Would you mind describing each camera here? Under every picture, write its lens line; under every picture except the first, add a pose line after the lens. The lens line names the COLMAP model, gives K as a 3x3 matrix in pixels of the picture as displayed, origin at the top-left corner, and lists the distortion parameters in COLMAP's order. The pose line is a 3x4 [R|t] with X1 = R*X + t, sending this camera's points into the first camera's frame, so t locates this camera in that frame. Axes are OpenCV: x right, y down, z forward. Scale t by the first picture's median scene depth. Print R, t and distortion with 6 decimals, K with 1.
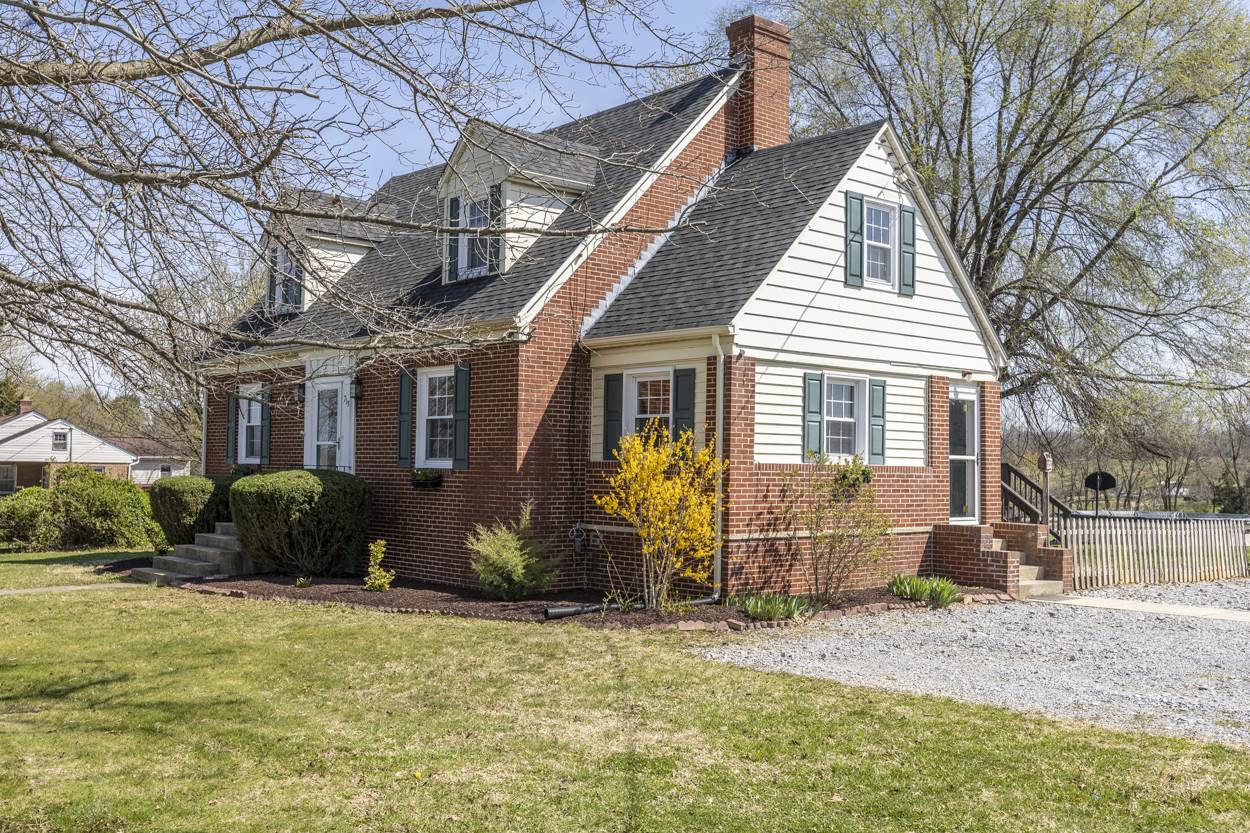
lens RADIAL K [[1127.6, 0, 621.2], [0, 1127.6, 395.0], [0, 0, 1]] dist [0.001368, -0.005586]
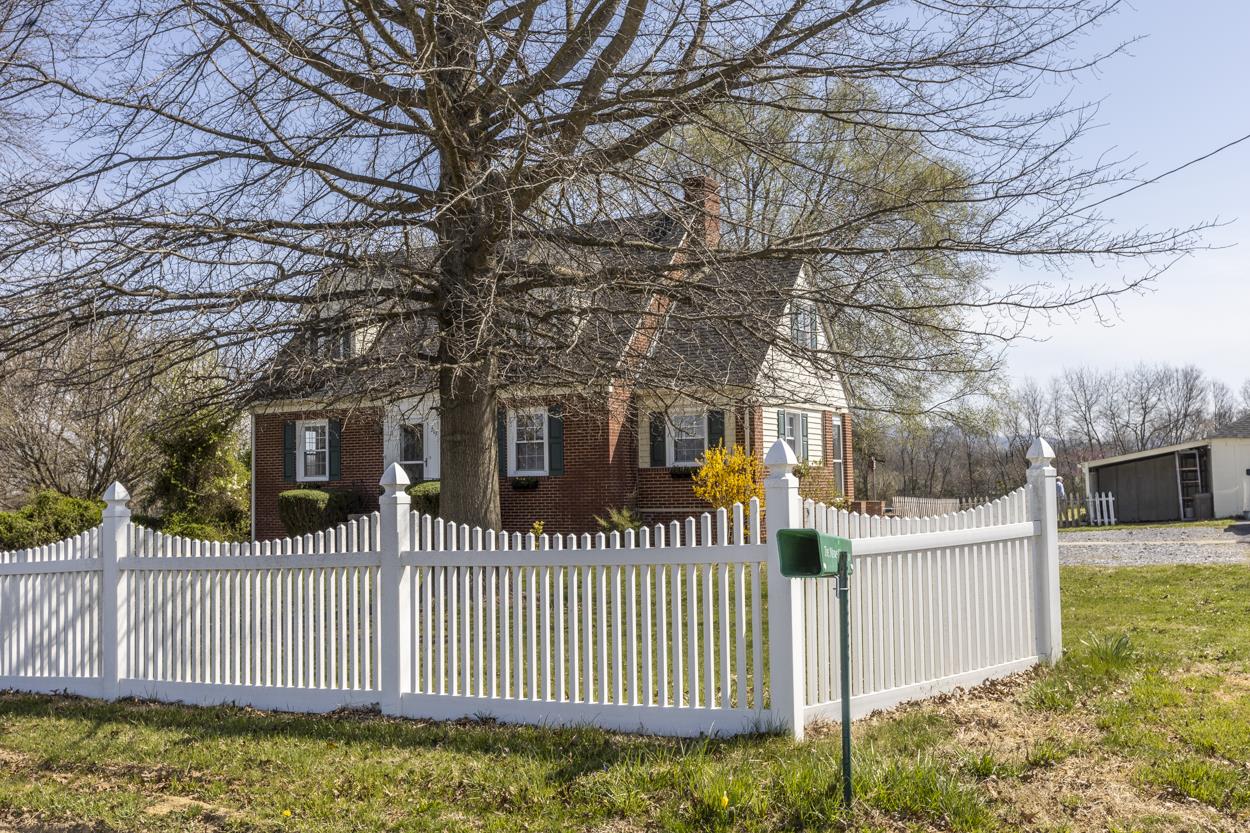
lens RADIAL K [[1127.6, 0, 621.2], [0, 1127.6, 395.0], [0, 0, 1]] dist [0.001368, -0.005586]
pose [[0.947307, -0.005667, 0.320278, -0.547675], [0.012143, 0.999760, -0.018224, -0.013824], [-0.320098, 0.021153, 0.947148, -0.464196]]
